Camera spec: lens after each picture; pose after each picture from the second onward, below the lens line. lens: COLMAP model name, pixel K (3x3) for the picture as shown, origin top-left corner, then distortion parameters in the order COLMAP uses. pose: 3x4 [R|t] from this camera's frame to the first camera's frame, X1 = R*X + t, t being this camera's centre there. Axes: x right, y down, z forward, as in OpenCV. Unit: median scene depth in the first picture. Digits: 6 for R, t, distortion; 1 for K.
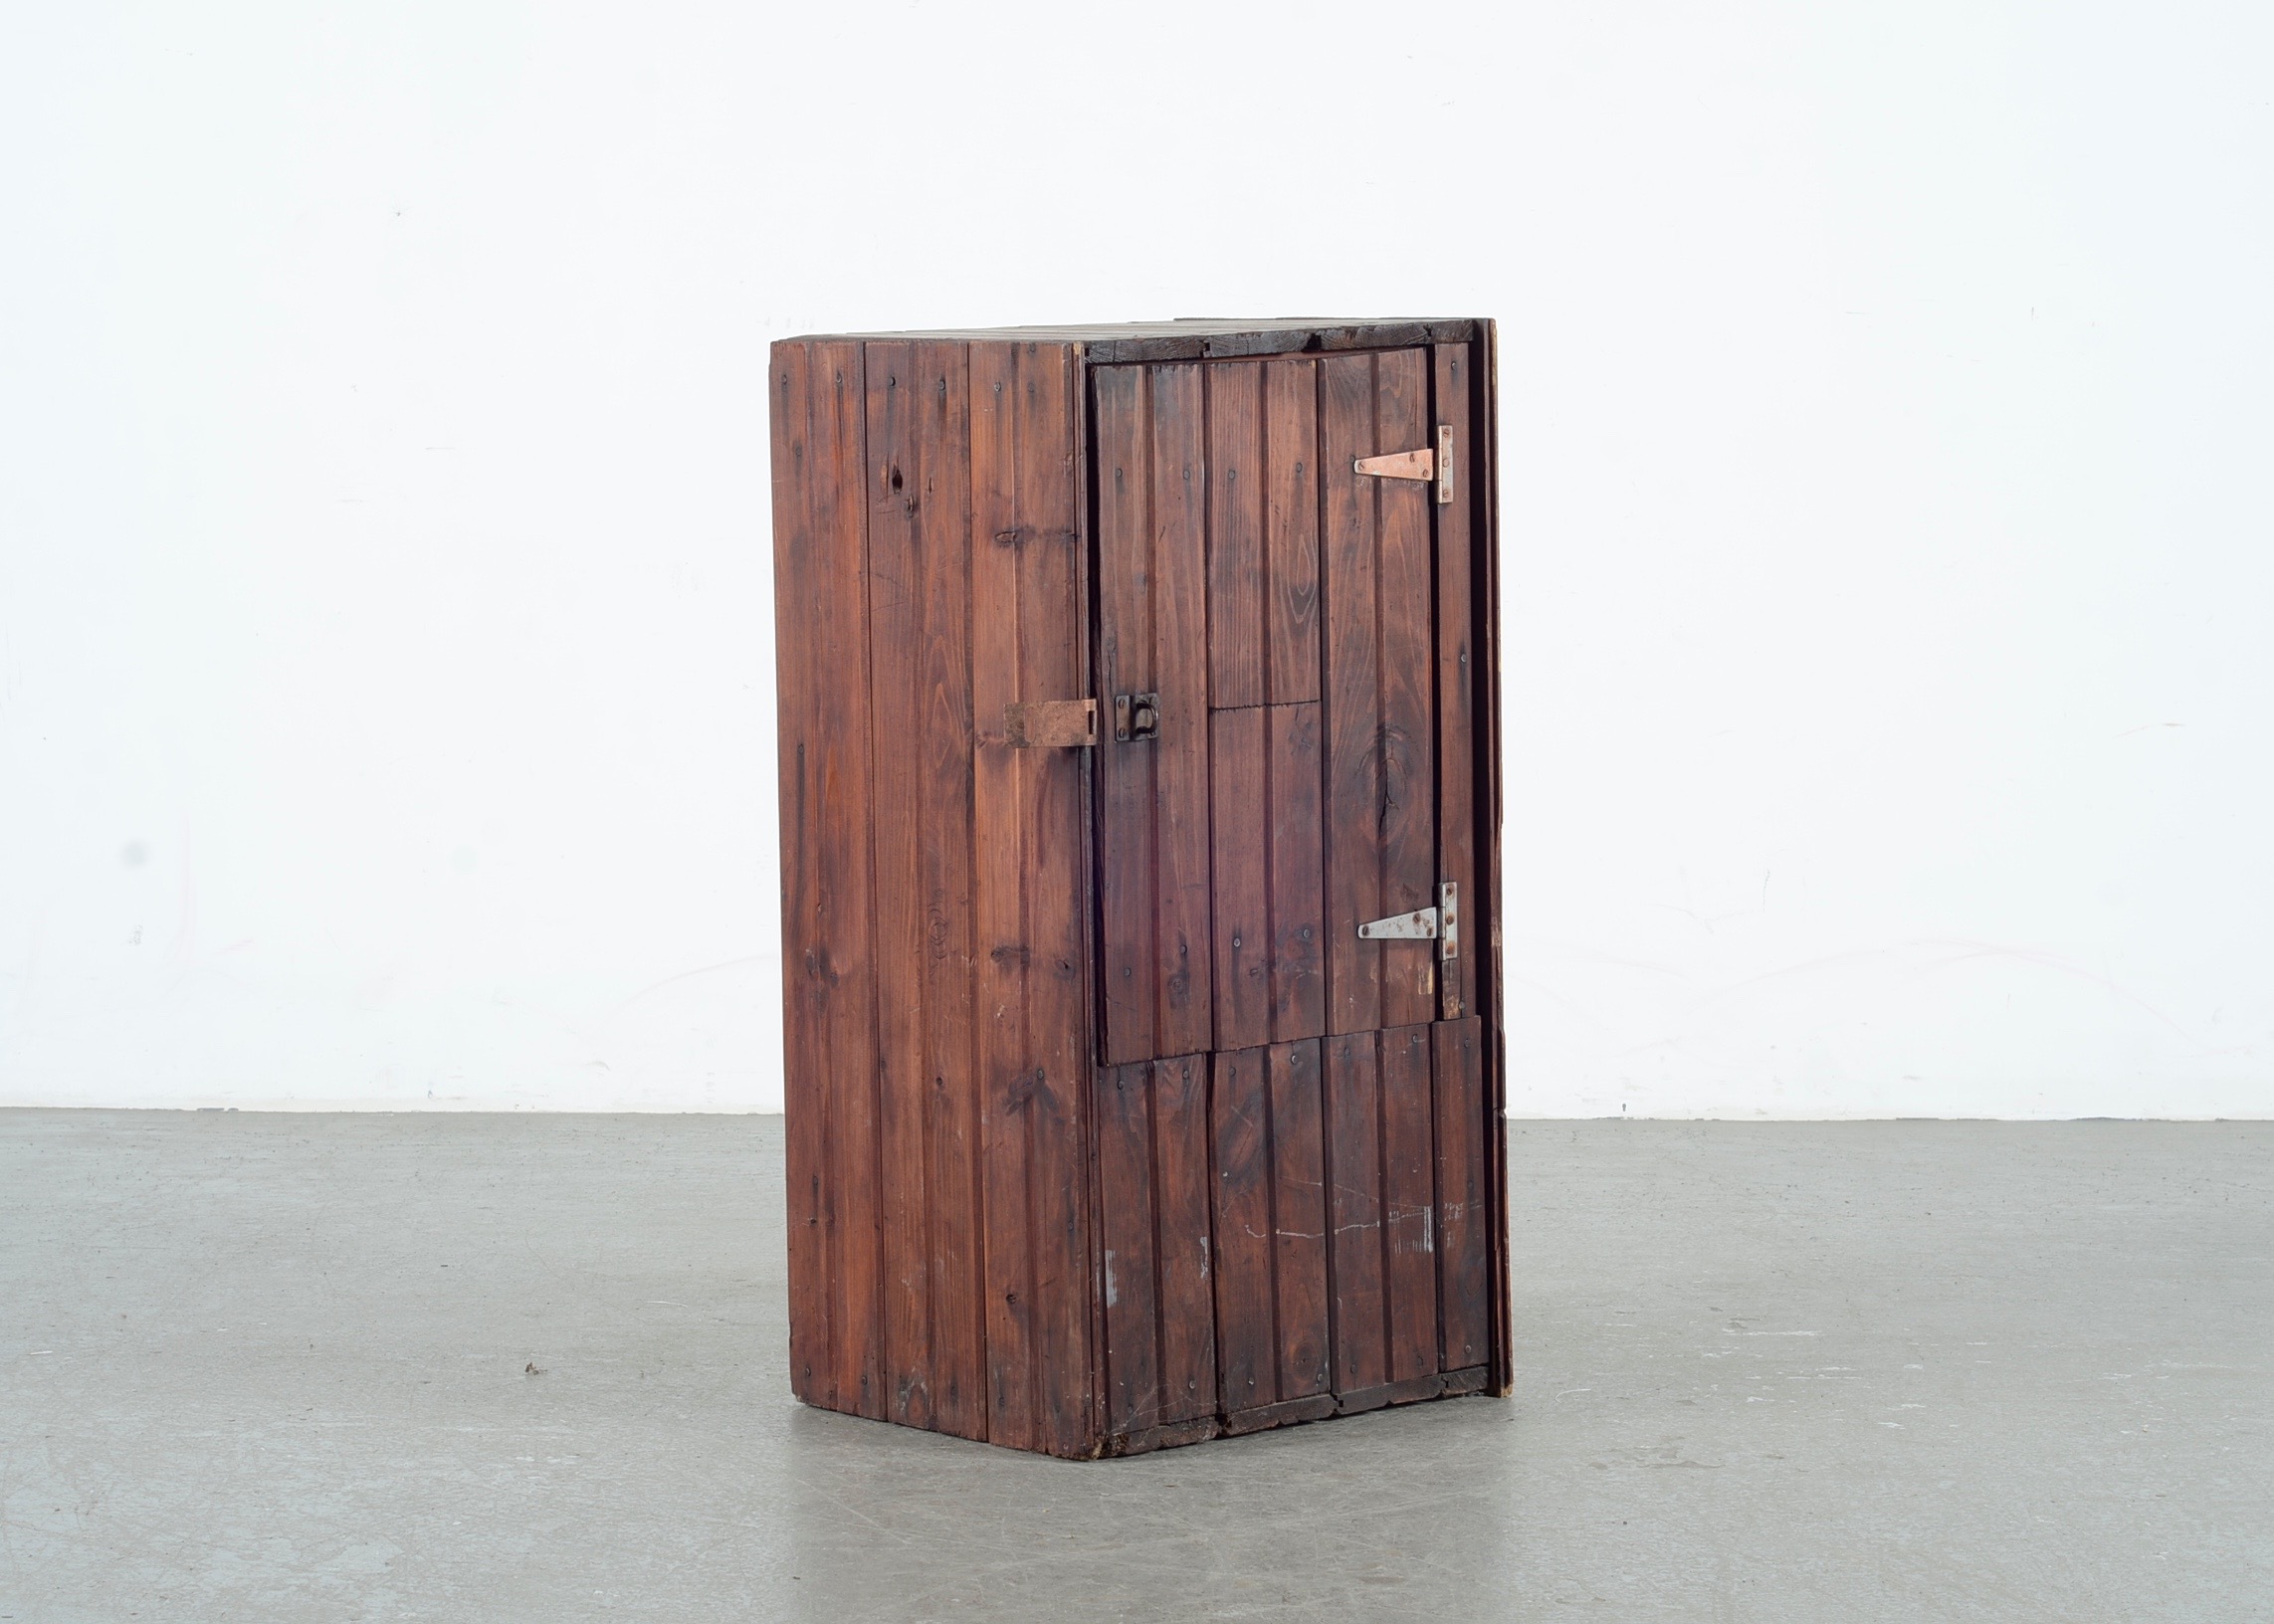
lens RADIAL K [[5213.1, 0, 1137.0], [0, 5213.1, 812.0], [0, 0, 1]] dist [0.009015, -0.020081]
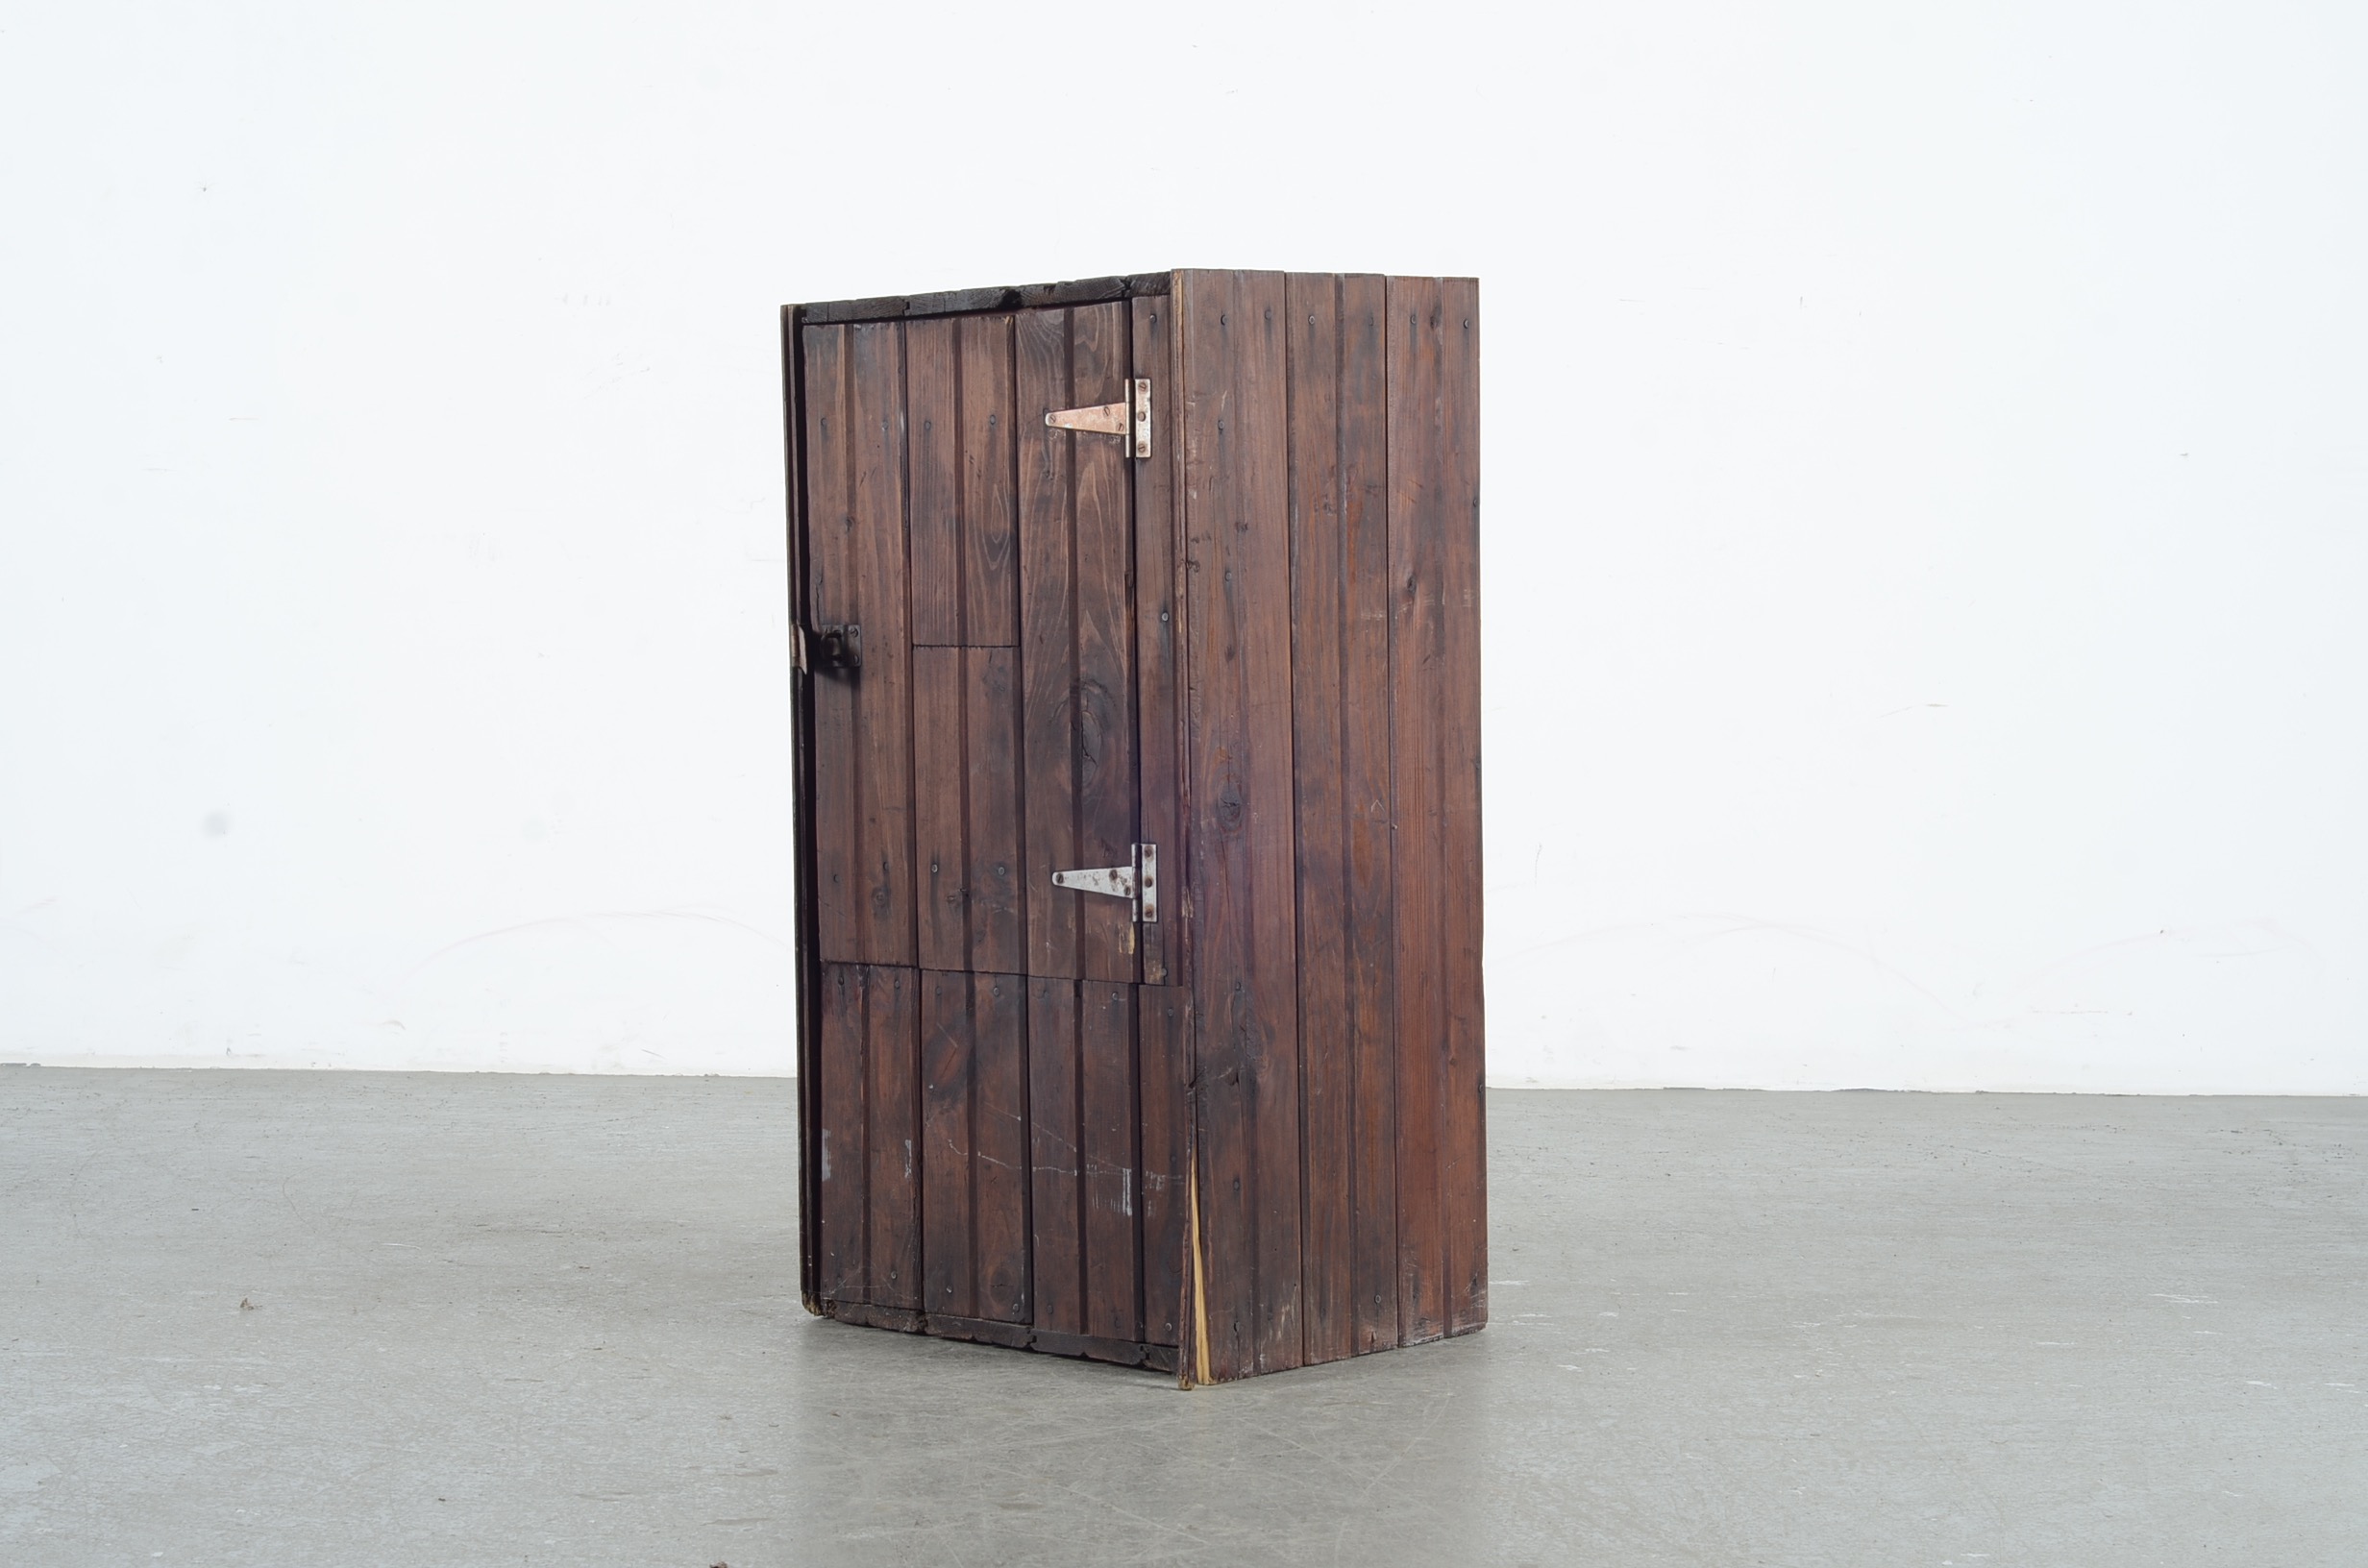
lens RADIAL K [[5394.6, 0, 1184.0], [0, 5394.6, 784.0], [0, 0, 1]] dist [0.003200, -0.285048]
pose [[0.124357, 0.065784, -0.990054, 1.097710], [-0.082121, 0.995059, 0.055802, -0.056659], [0.988833, 0.074365, 0.129144, 0.899544]]
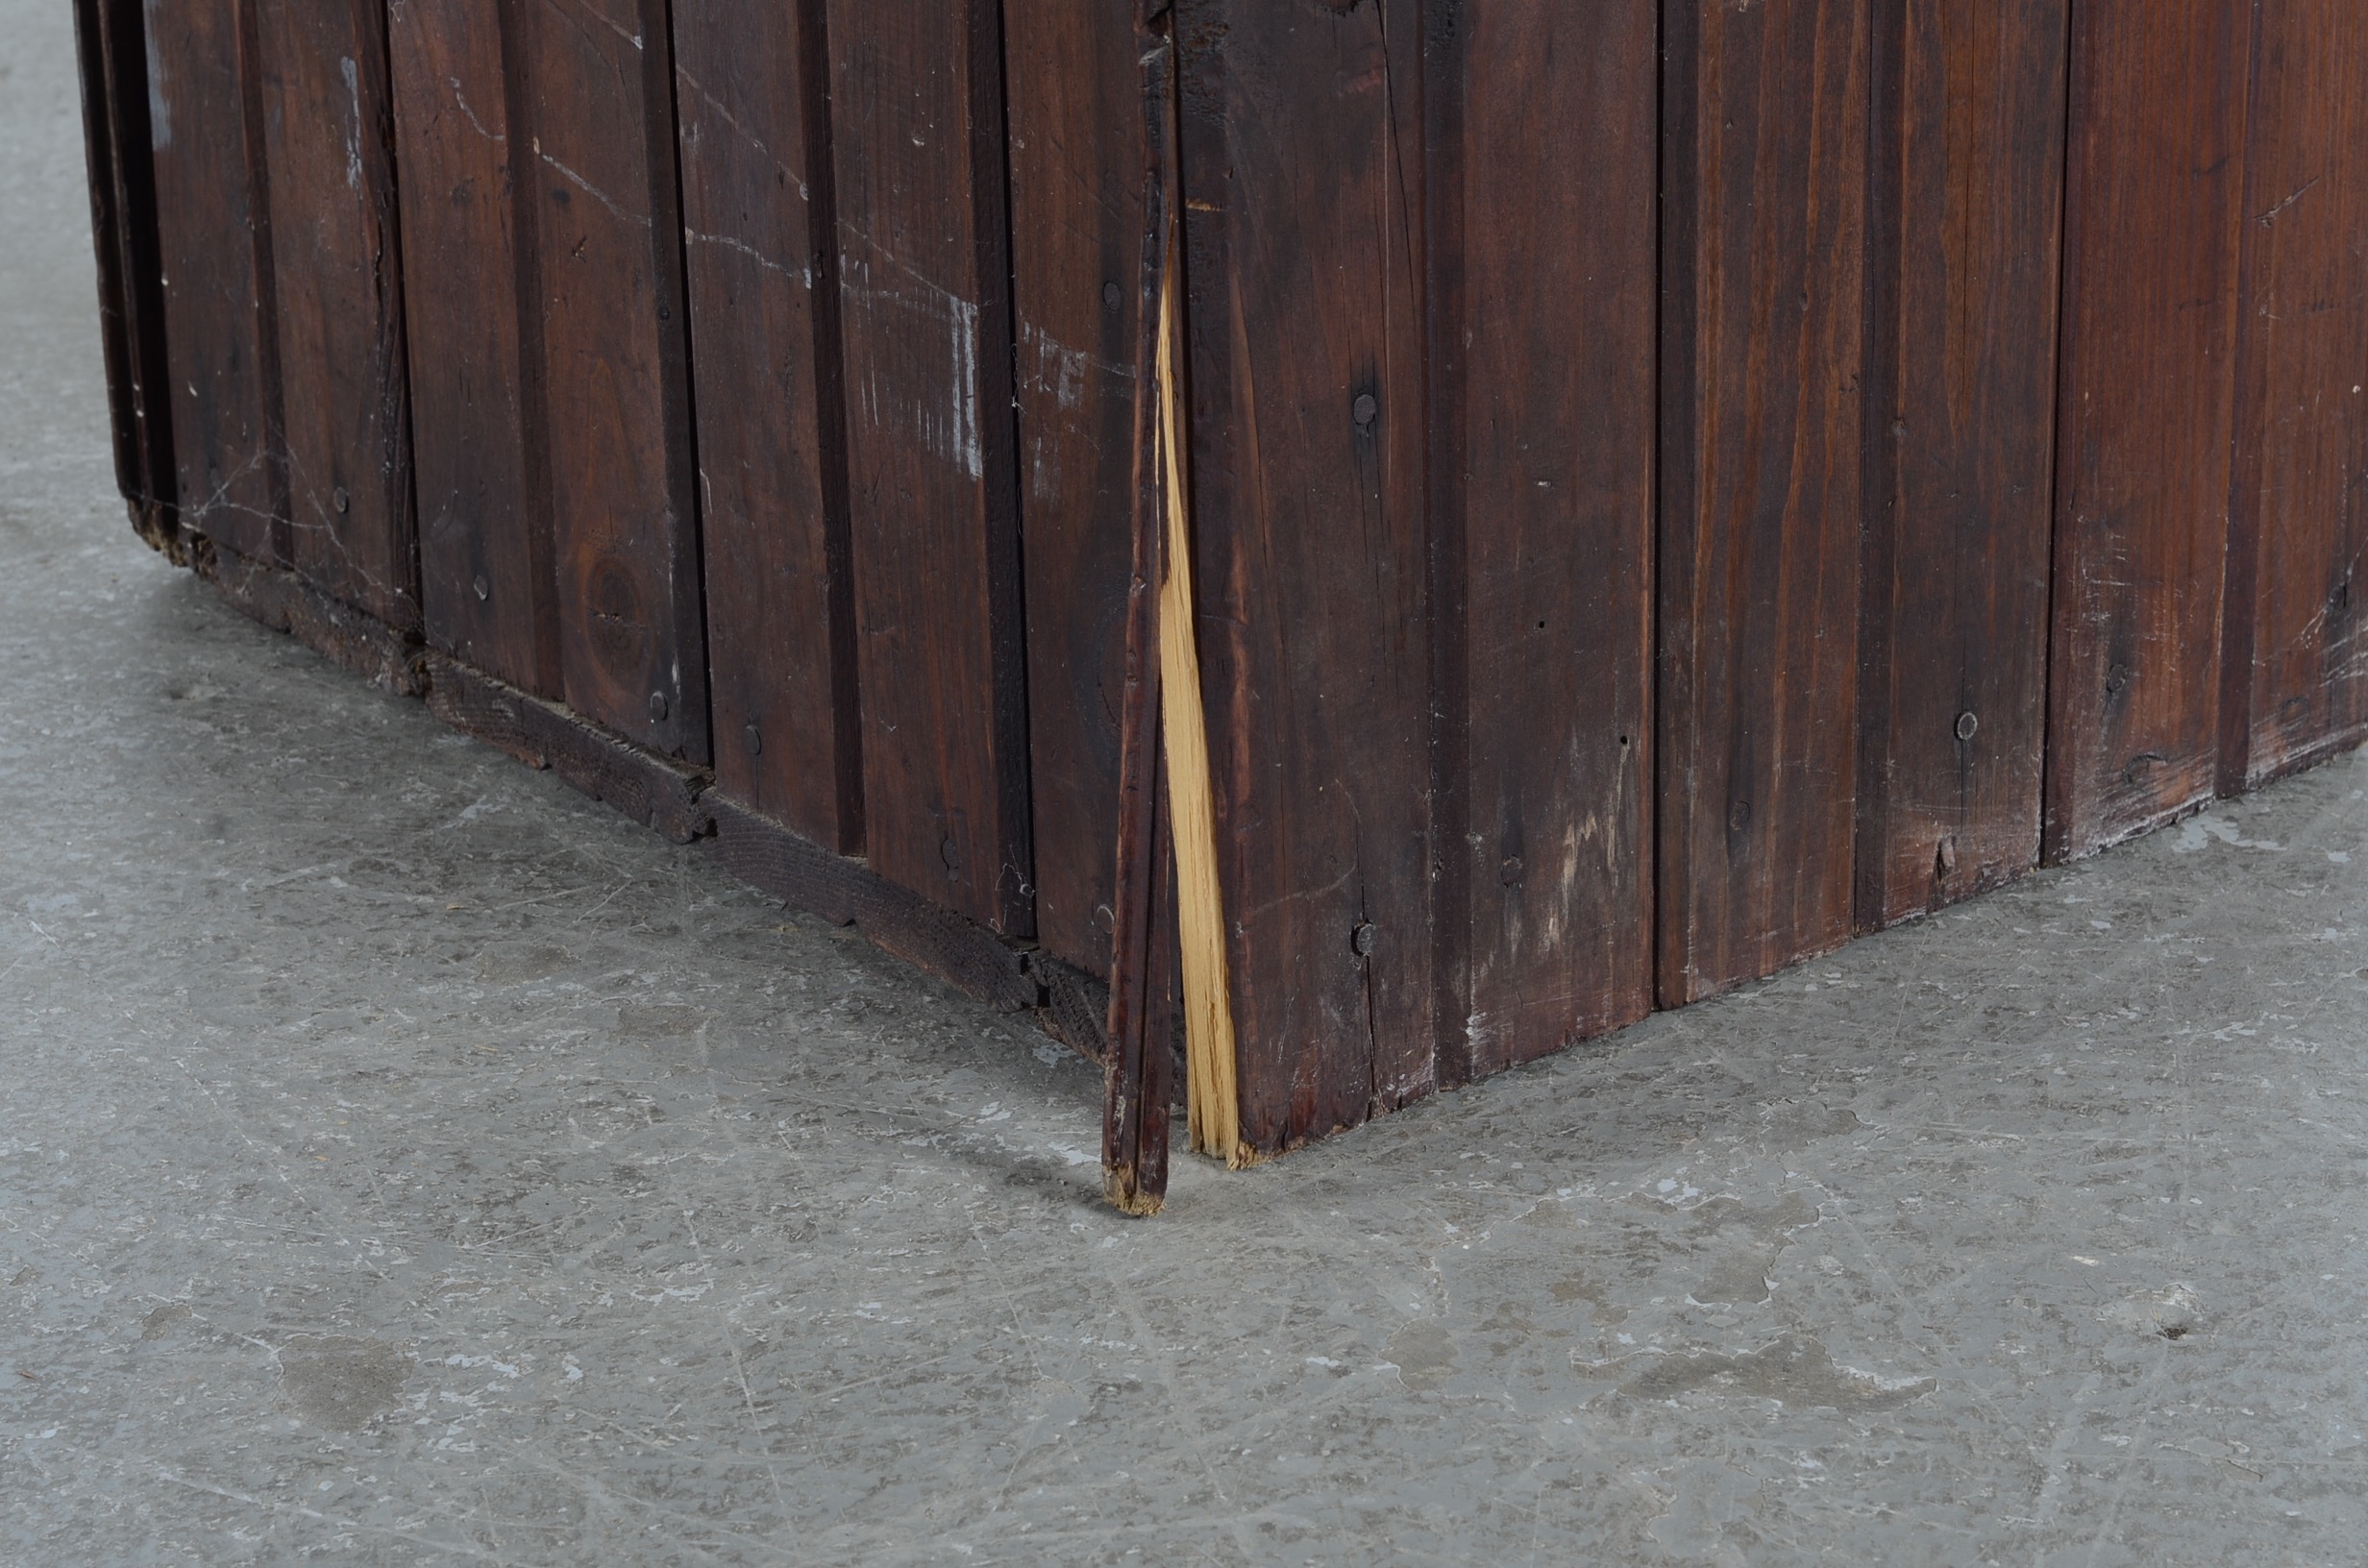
lens RADIAL K [[5394.6, 0, 1184.0], [0, 5394.6, 784.0], [0, 0, 1]] dist [0.003200, -0.285048]
pose [[-0.047109, 0.383912, -0.922167, 0.314293], [-0.070563, 0.919607, 0.386451, -0.004597], [0.996394, 0.083276, -0.016232, 1.047619]]
